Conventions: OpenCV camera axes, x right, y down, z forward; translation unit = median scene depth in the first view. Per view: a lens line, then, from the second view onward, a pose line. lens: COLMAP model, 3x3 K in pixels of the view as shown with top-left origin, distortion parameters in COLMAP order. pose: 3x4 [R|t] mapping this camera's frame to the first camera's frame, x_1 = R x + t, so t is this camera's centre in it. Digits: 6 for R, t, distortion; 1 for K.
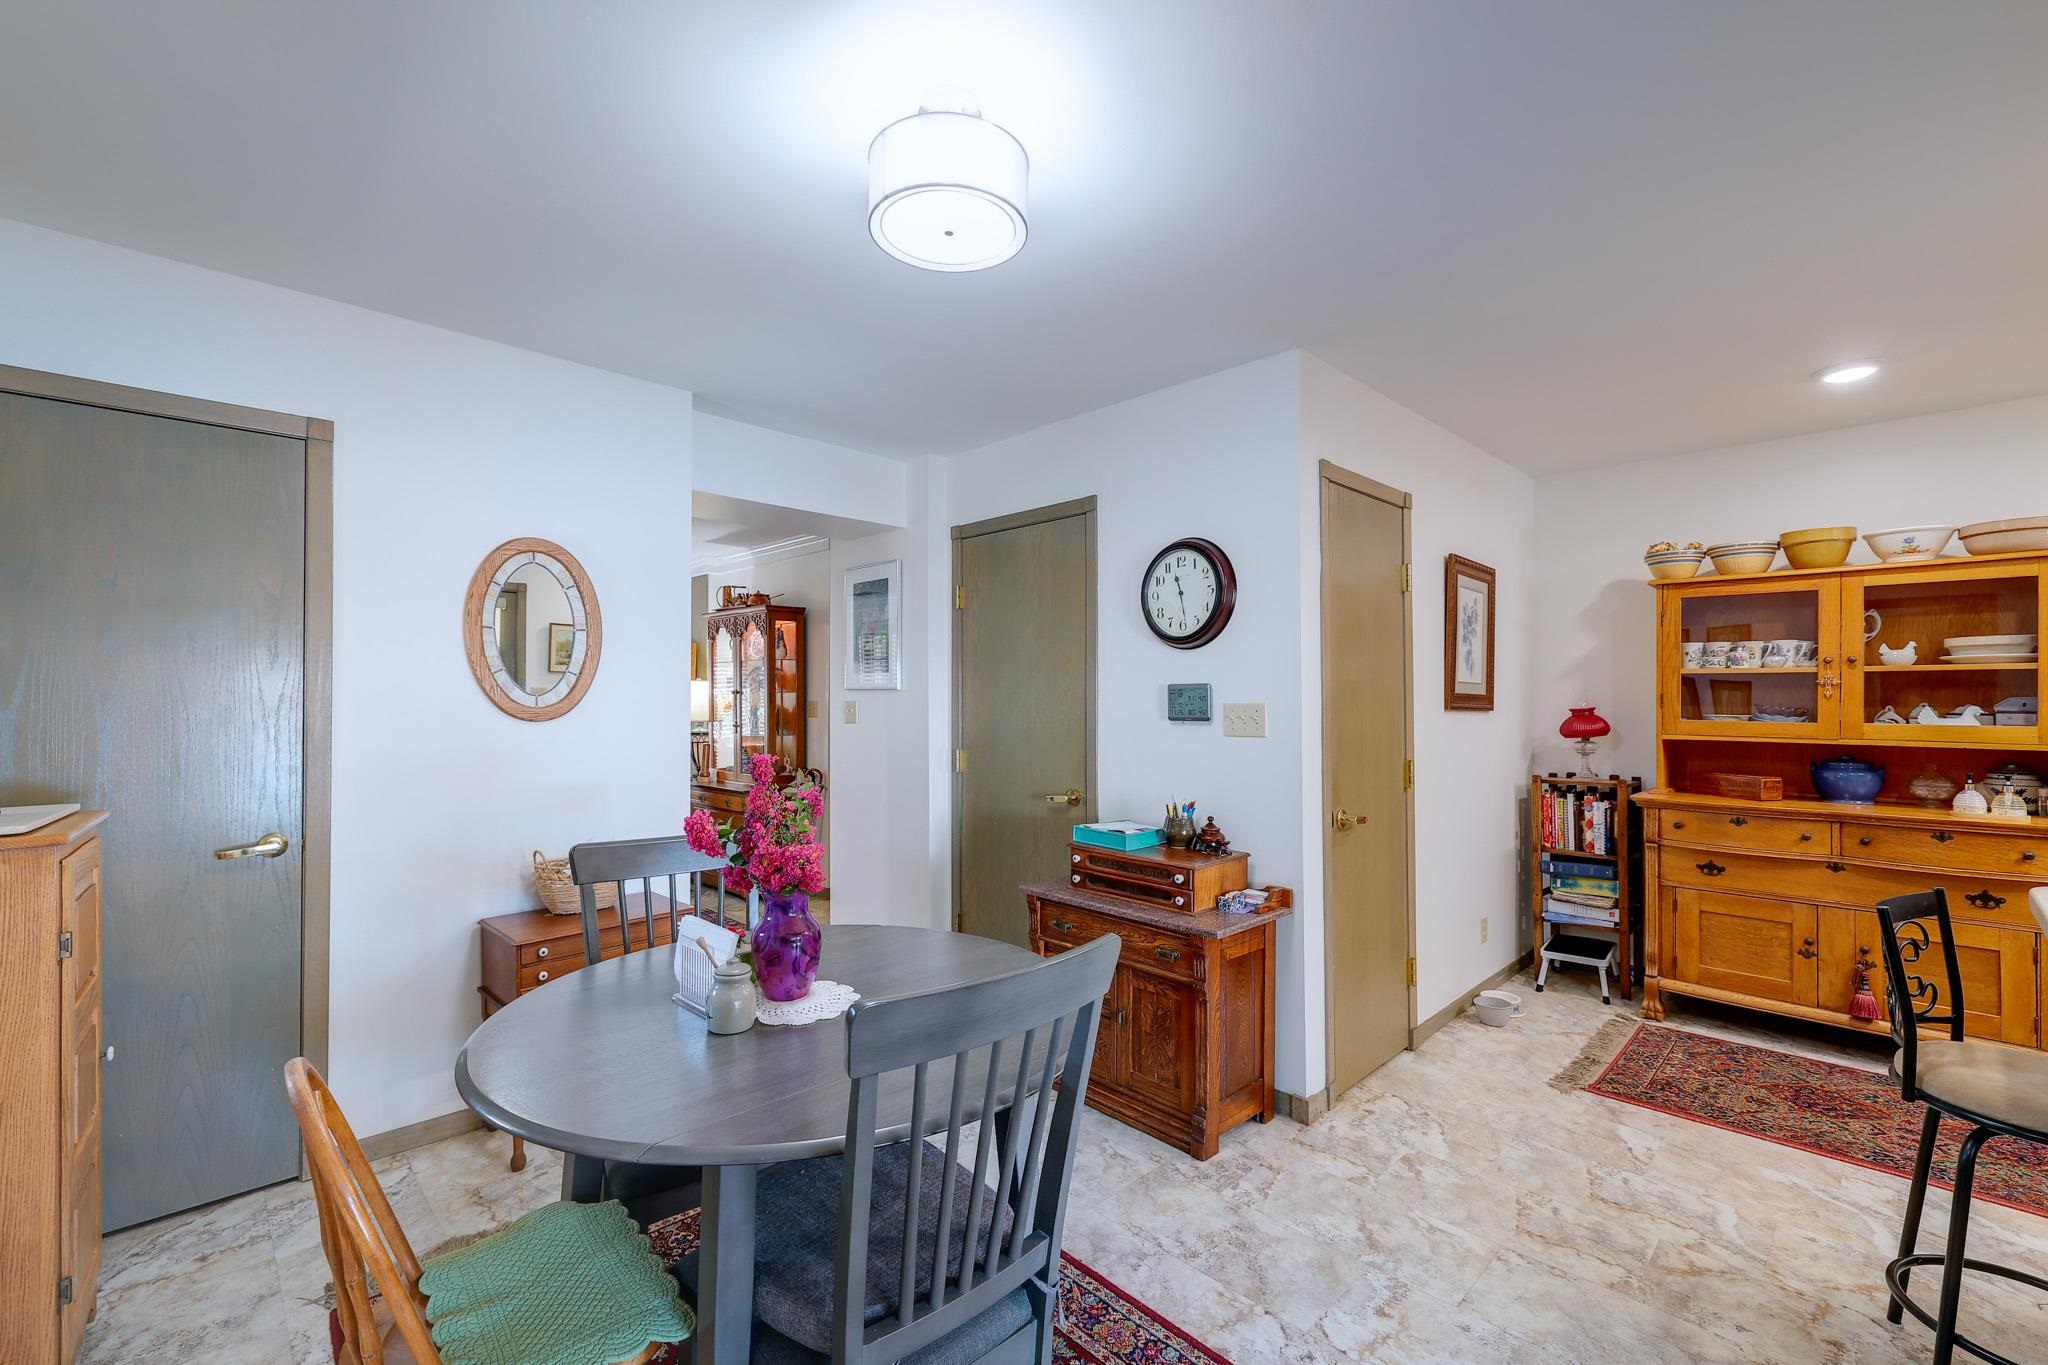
lens RADIAL K [[860.1, 0, 1021.2], [0, 860.1, 697.7], [0, 0, 1]] dist [-0.000088, 0.000349]
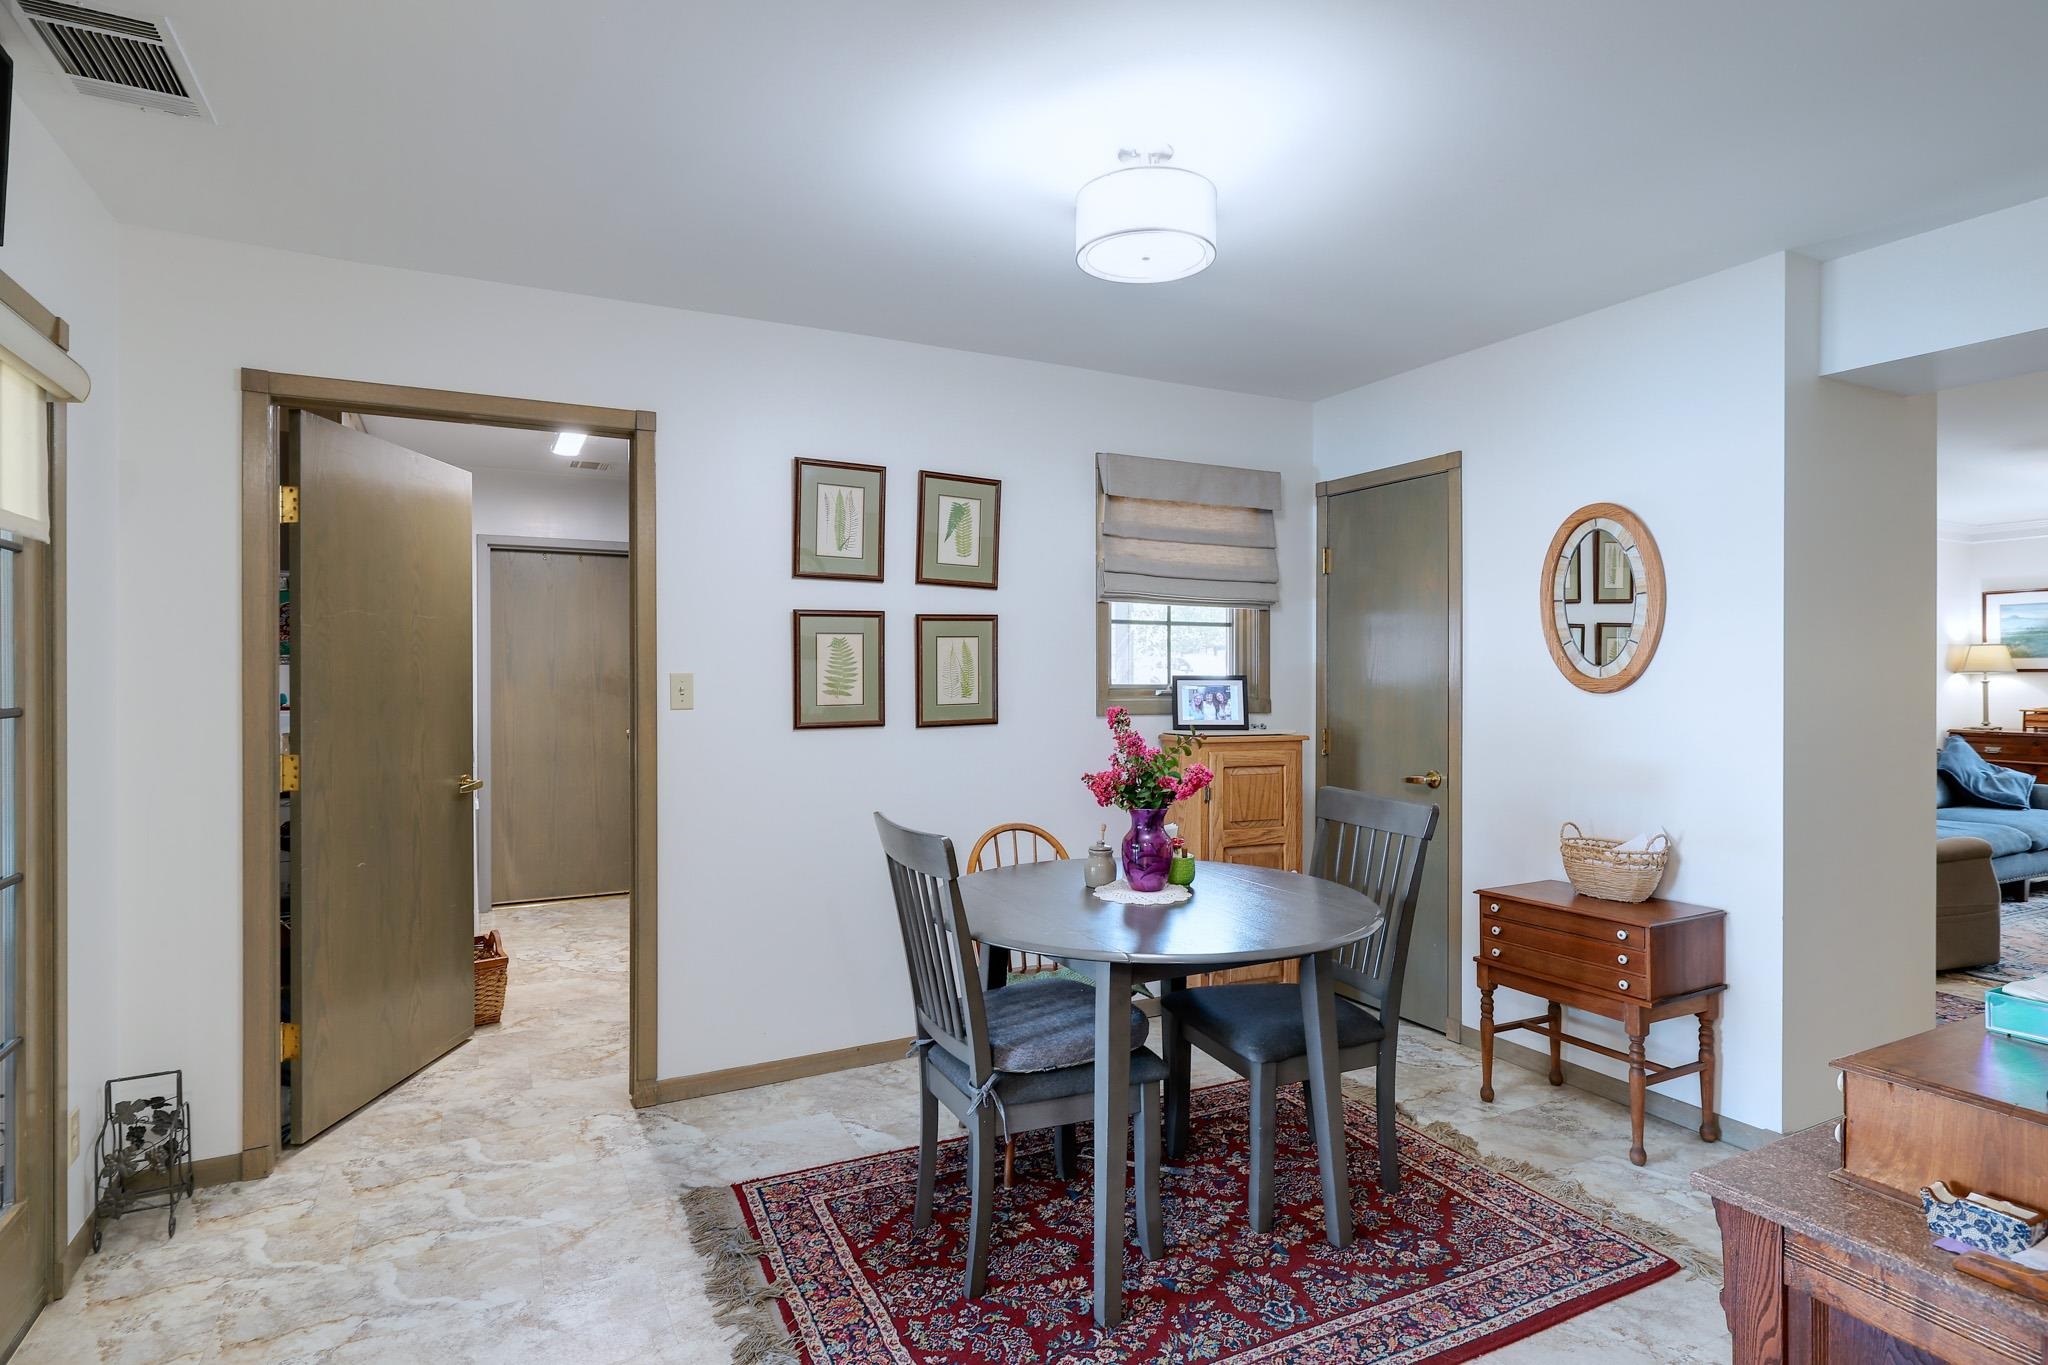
lens RADIAL K [[1059.6, 0, 1020.8], [0, 1059.6, 684.7], [0, 0, 1]] dist [-0.001109, -0.001589]
pose [[-0.287539, 0.005406, -0.957754, 0.598302], [0.001125, 0.999985, 0.005306, 0.008985], [0.957768, 0.000448, -0.287541, 0.549239]]
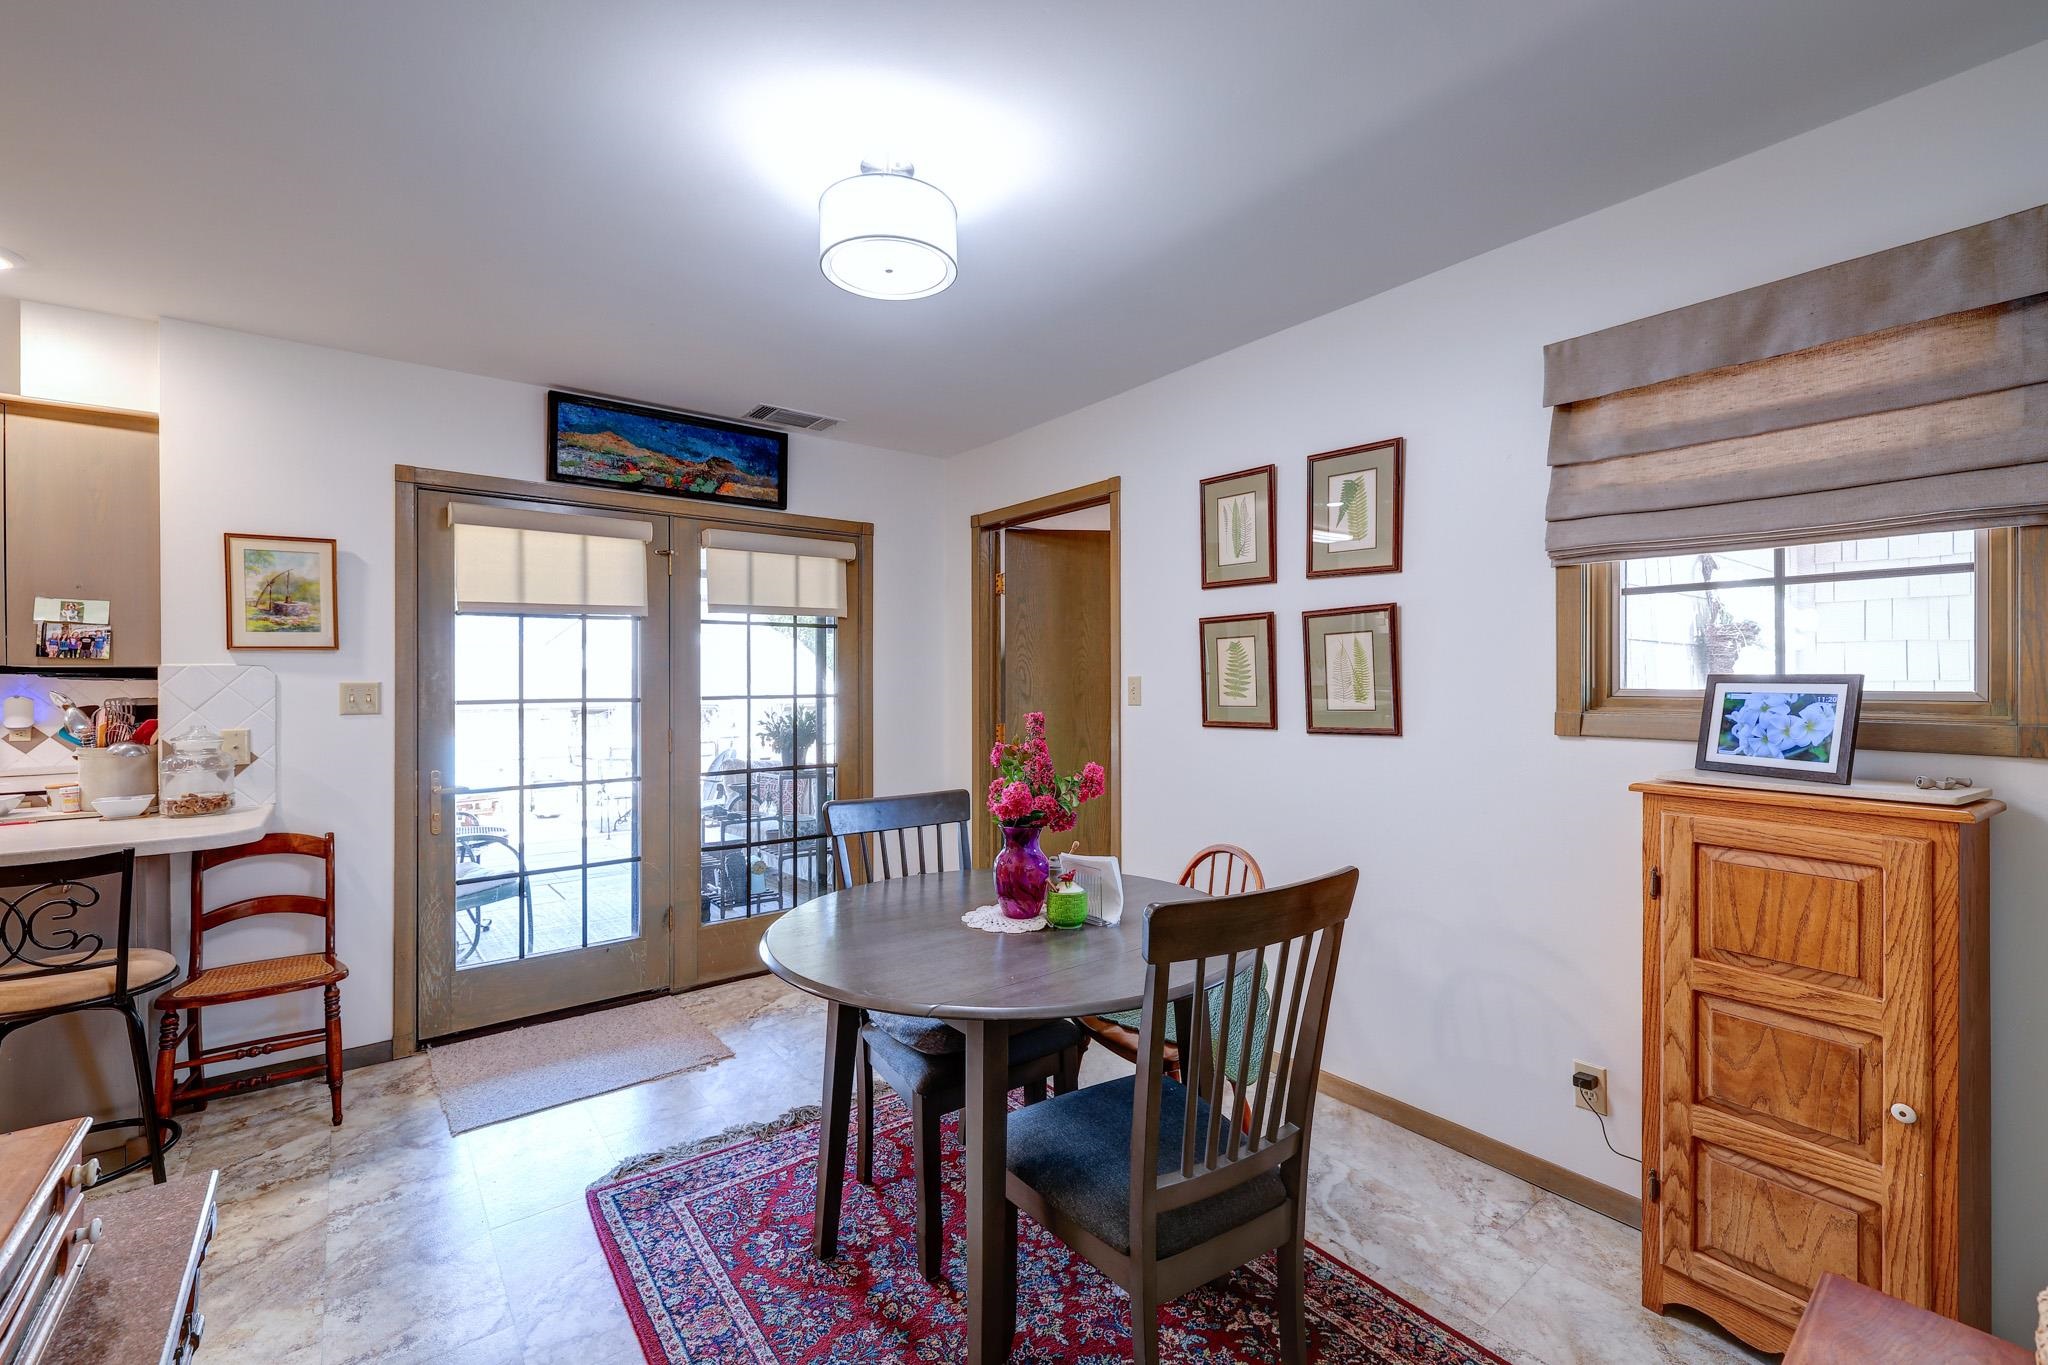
lens RADIAL K [[860.1, 0, 1005.9], [0, 860.1, 682.2], [0, 0, 1]] dist [-0.000088, 0.000349]
pose [[-0.993664, 0.003564, 0.112338, -0.158176], [0.003848, 0.999990, 0.002313, 0.007034], [-0.112328, 0.002731, -0.993667, 0.951807]]
